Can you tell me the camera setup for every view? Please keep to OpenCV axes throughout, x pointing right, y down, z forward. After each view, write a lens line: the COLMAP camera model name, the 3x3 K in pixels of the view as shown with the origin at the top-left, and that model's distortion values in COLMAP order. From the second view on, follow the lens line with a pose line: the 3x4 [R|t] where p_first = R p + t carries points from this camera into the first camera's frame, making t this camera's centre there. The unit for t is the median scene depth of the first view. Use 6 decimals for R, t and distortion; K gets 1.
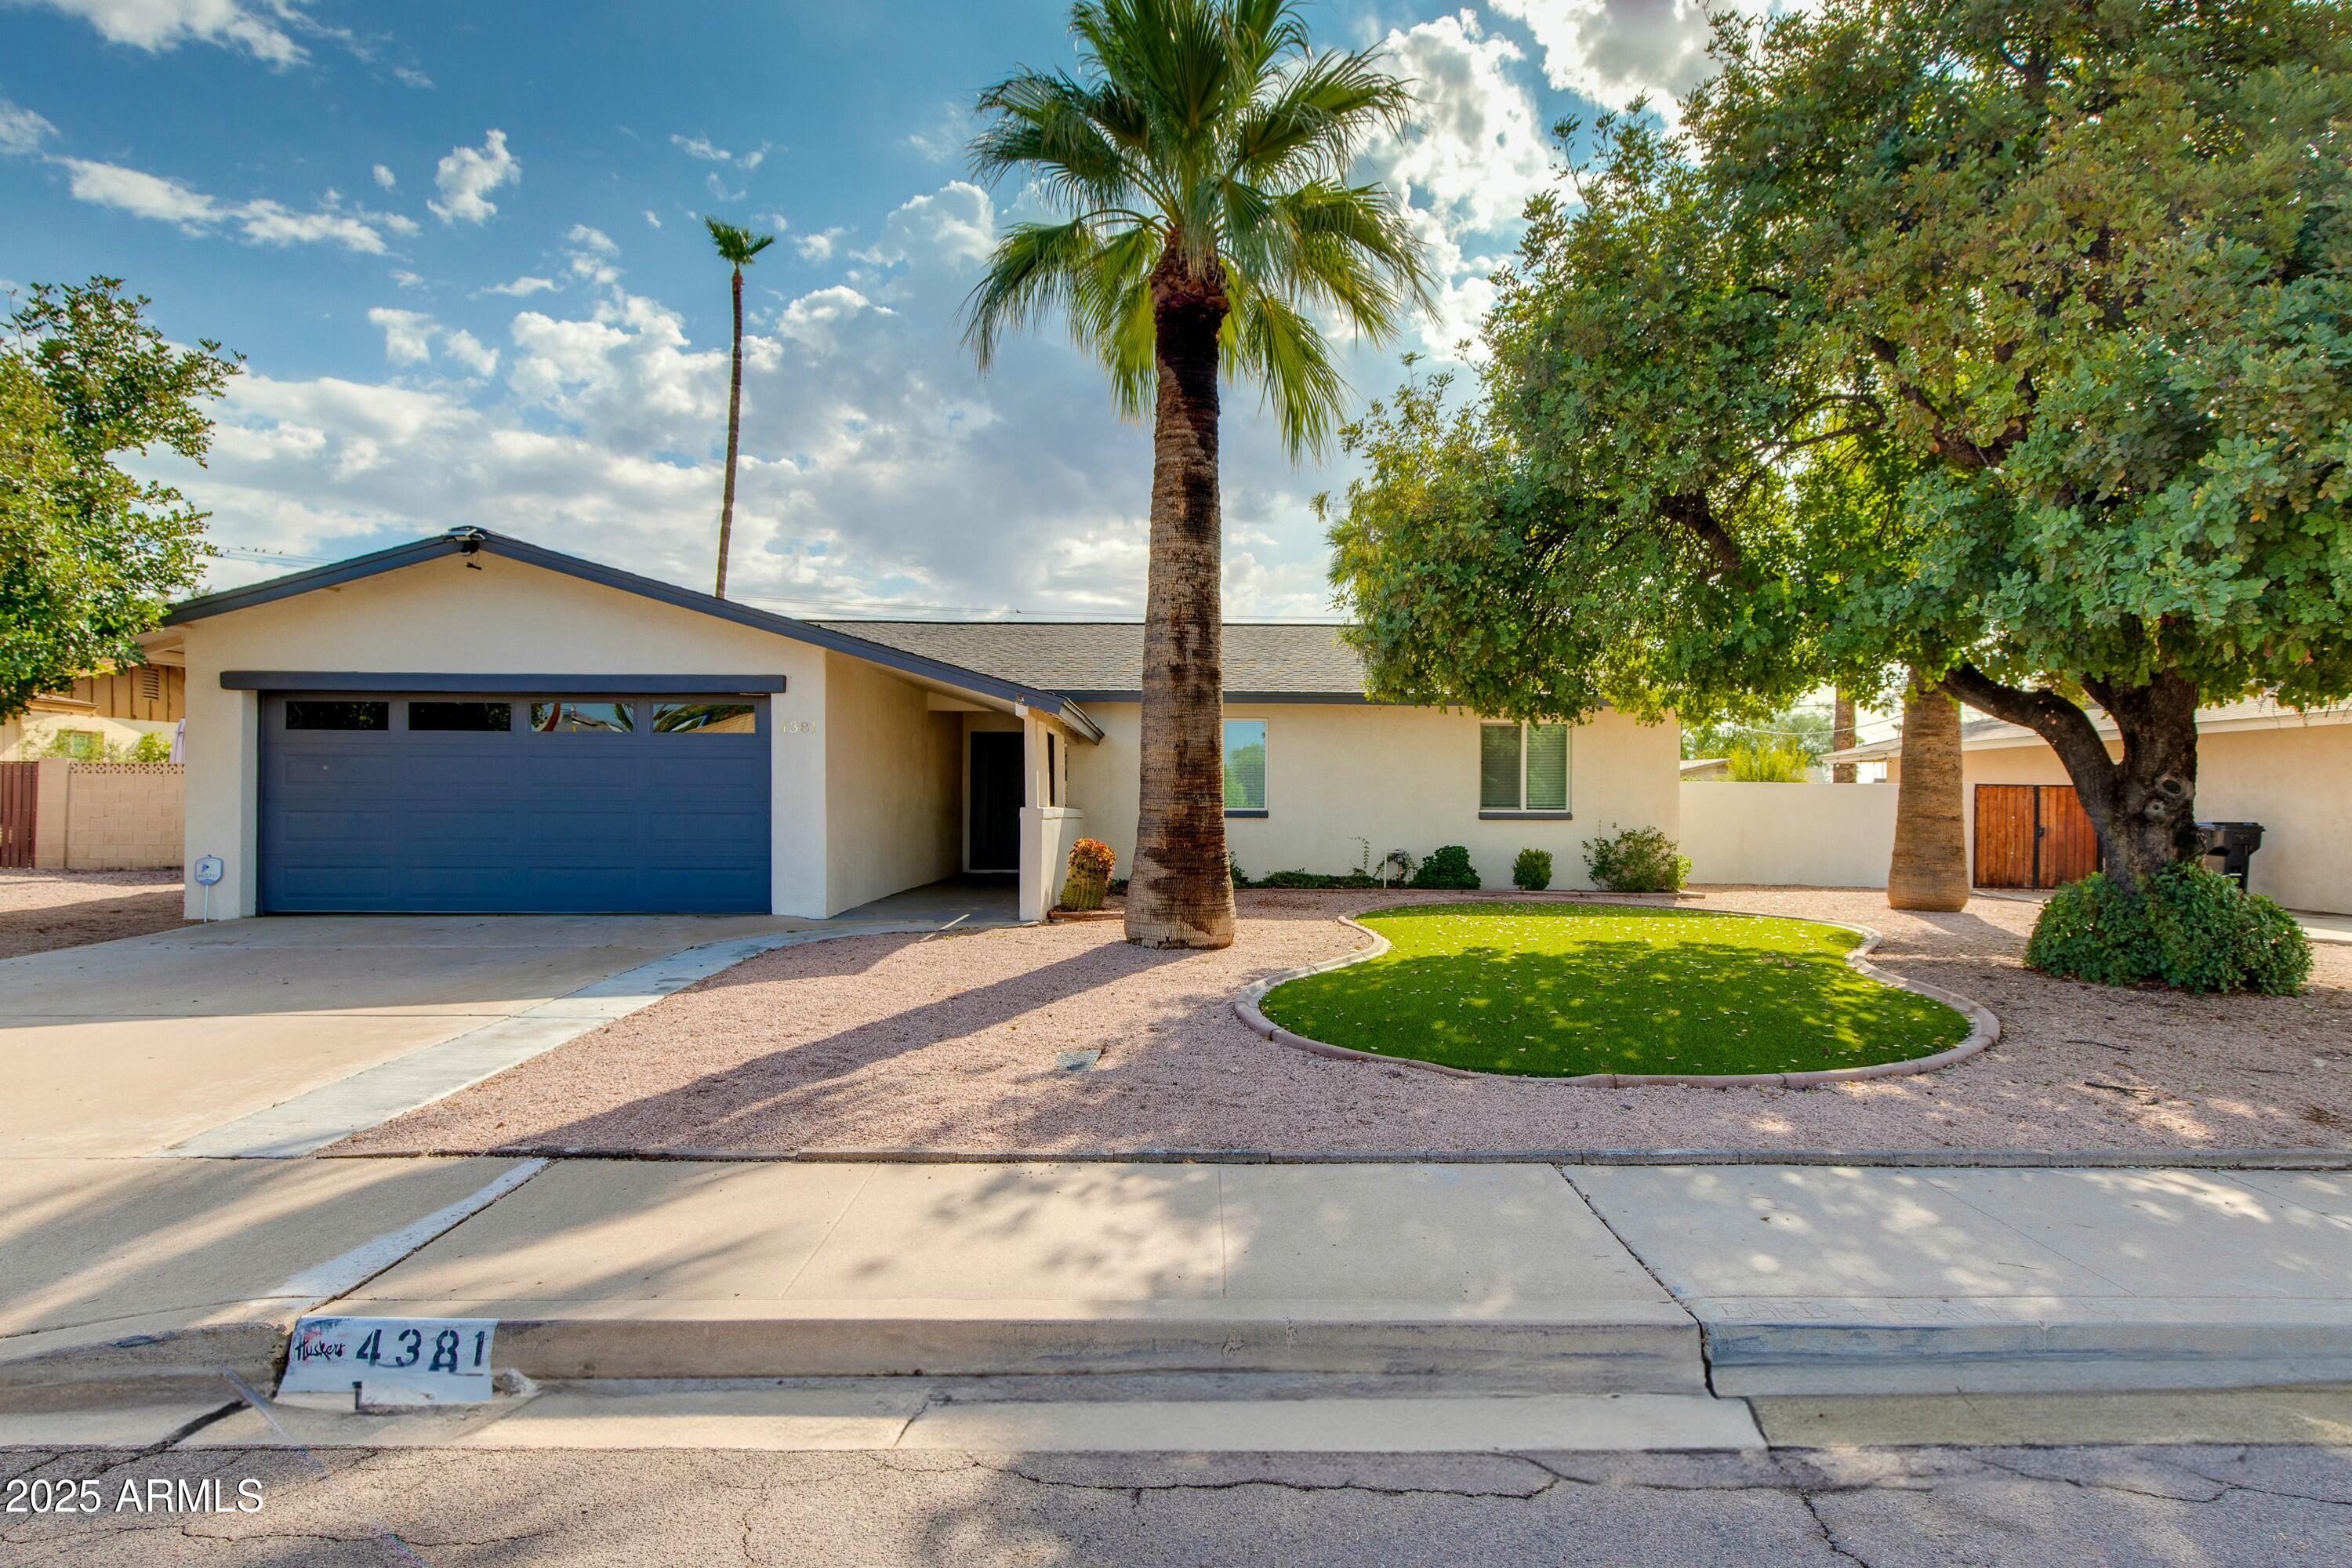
lens RADIAL K [[1074.5, 0, 1179.7], [0, 1074.5, 789.1], [0, 0, 1]] dist [0.005225, -0.001411]
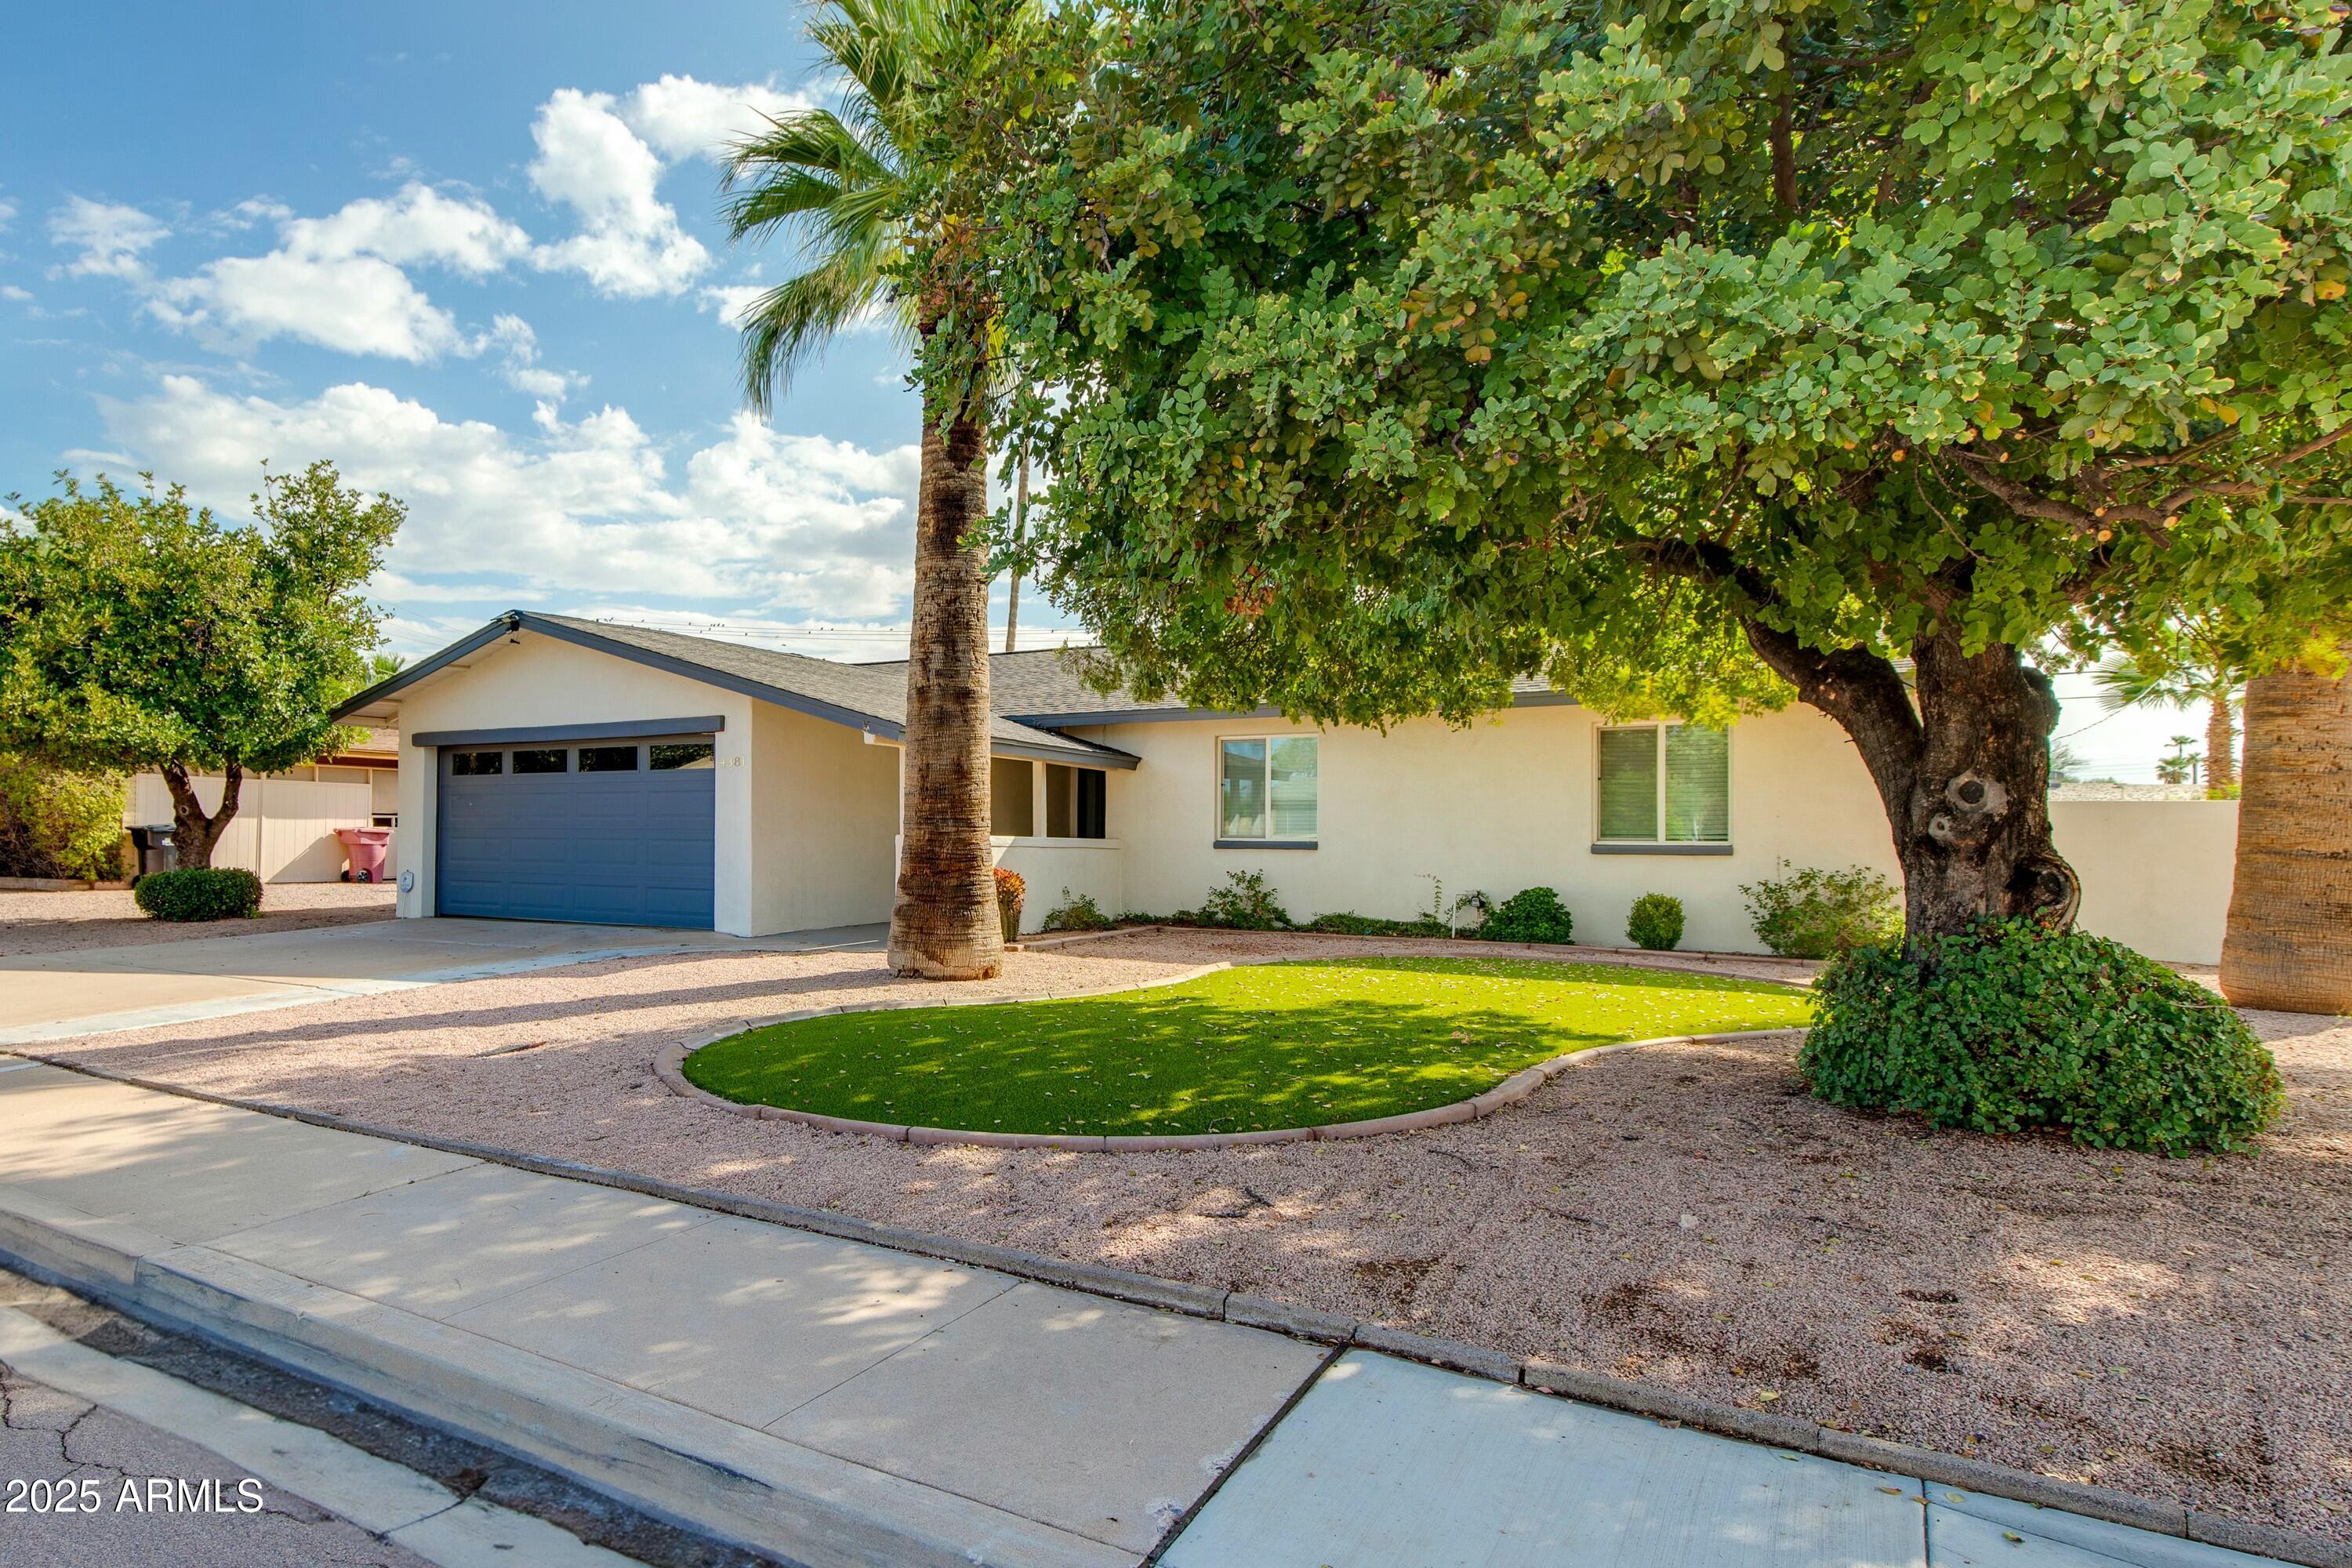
lens RADIAL K [[1239.9, 0, 1172.3], [0, 1239.9, 803.2], [0, 0, 1]] dist [0.000806, -0.000597]
pose [[0.867428, -0.013941, -0.497368, 0.742212], [0.004718, 0.999793, -0.019794, 0.013253], [0.497541, 0.014823, 0.867314, 0.137114]]
